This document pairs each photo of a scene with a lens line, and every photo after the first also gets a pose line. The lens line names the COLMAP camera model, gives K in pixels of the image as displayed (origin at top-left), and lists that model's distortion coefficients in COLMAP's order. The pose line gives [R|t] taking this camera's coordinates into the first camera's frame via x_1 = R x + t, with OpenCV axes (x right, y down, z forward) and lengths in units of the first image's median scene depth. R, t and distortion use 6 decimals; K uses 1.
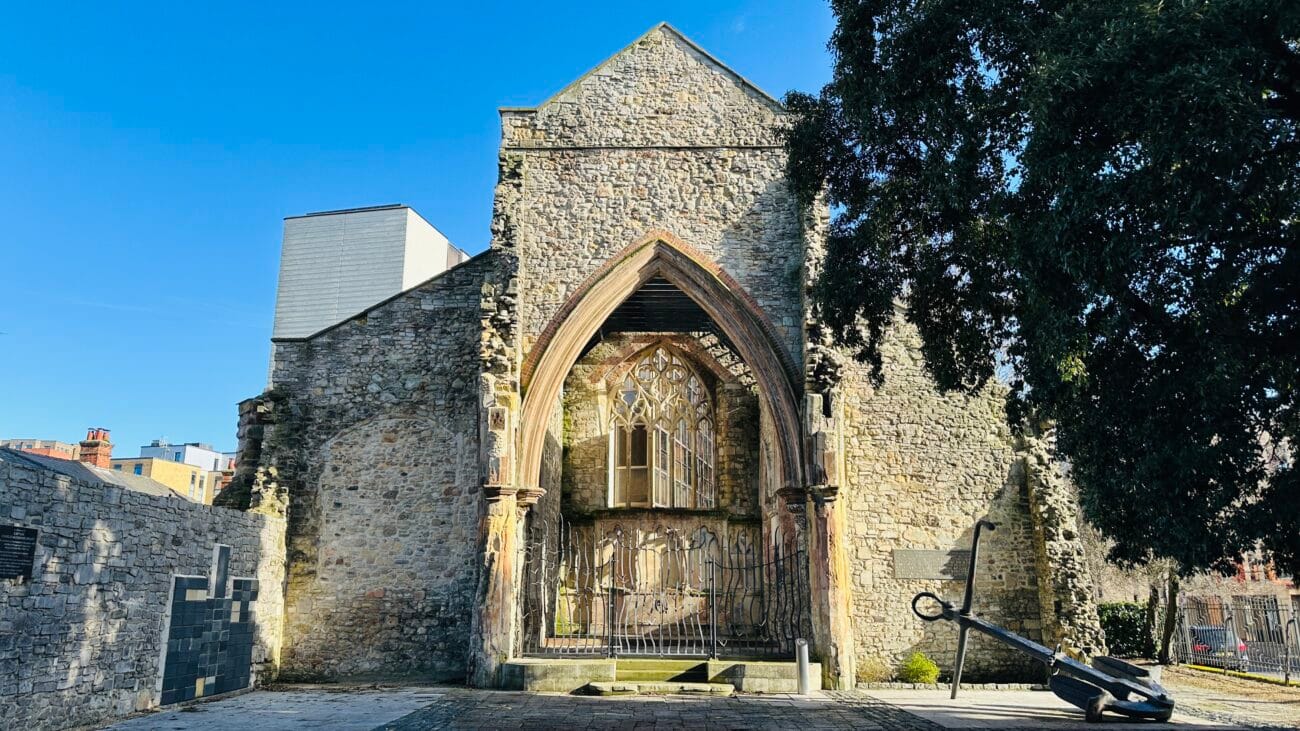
lens RADIAL K [[897.7, 0, 648.2], [0, 897.7, 361.9], [0, 0, 1]] dist [0.163400, -0.331689]
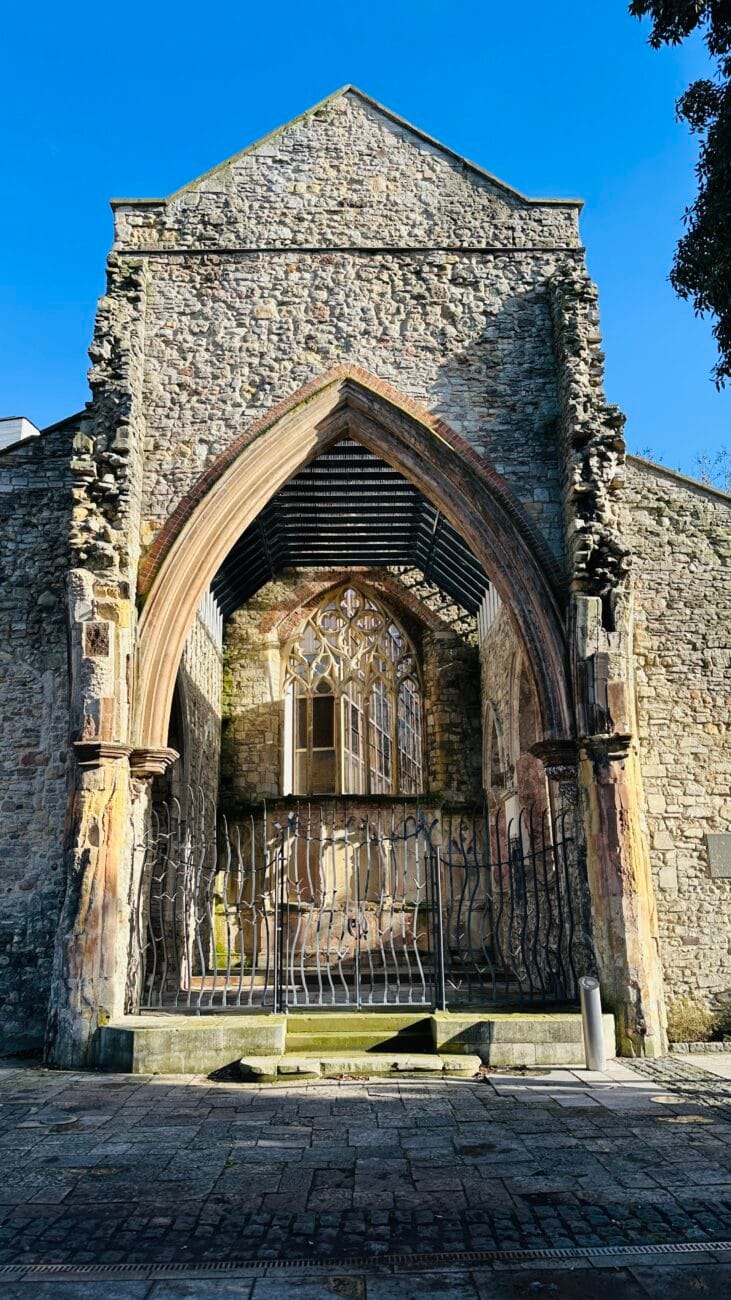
lens RADIAL K [[897.7, 0, 362.5], [0, 897.7, 653.4], [0, 0, 1]] dist [0.163400, -0.331689]
pose [[0.999450, -0.011473, 0.031108, 0.000317], [0.012283, 0.999587, -0.025971, 0.086694], [-0.030797, 0.026338, 0.999179, 0.332018]]
